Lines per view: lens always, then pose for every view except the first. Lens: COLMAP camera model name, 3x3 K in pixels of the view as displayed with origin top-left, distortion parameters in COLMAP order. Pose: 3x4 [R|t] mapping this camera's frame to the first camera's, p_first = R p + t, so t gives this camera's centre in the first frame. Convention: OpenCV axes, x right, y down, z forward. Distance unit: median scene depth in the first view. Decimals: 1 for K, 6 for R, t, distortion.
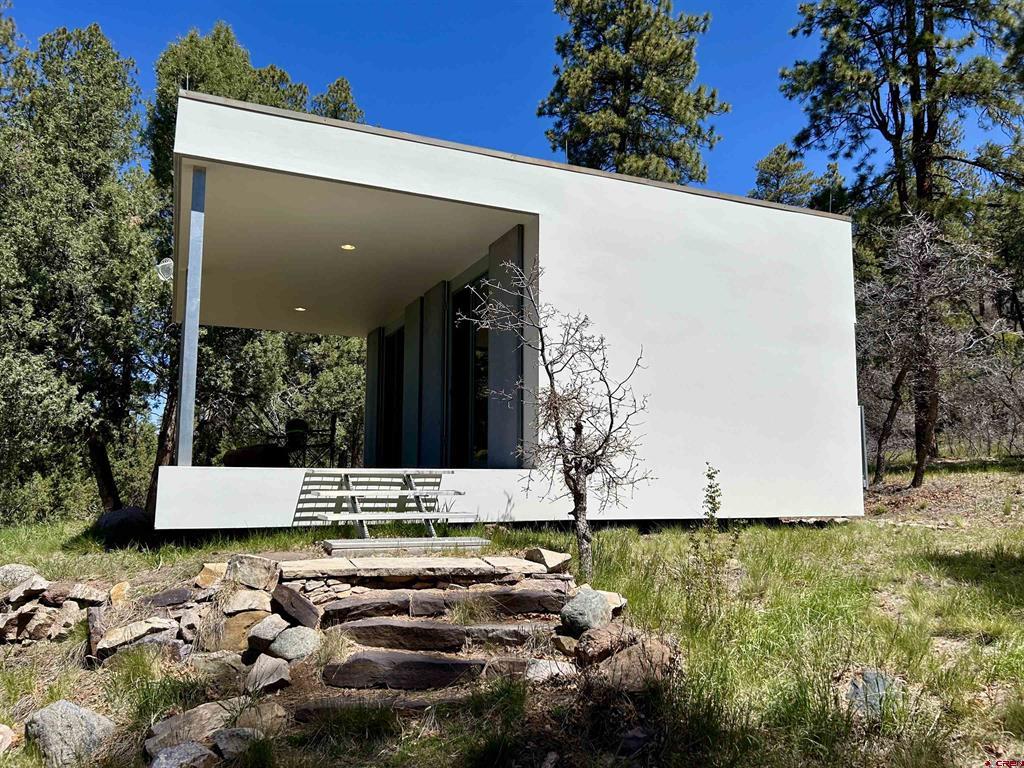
lens RADIAL K [[773.2, 0, 512.0], [0, 773.2, 384.0], [0, 0, 1]] dist [0.055046, -0.056810]
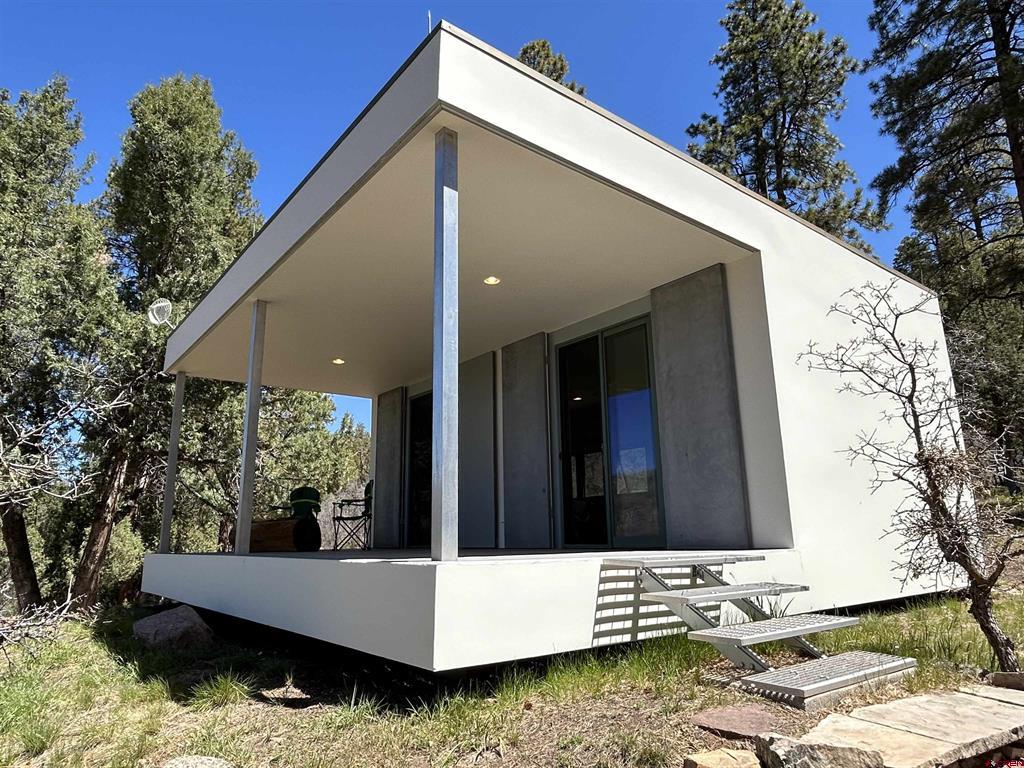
lens RADIAL K [[659.4, 0, 512.0], [0, 659.4, 384.0], [0, 0, 1]] dist [-0.002477, -0.007004]
pose [[0.969162, 0.036839, 0.243657, -0.396976], [-0.009822, 0.993752, -0.111180, 0.016095], [-0.246230, 0.105359, 0.963468, 0.350969]]
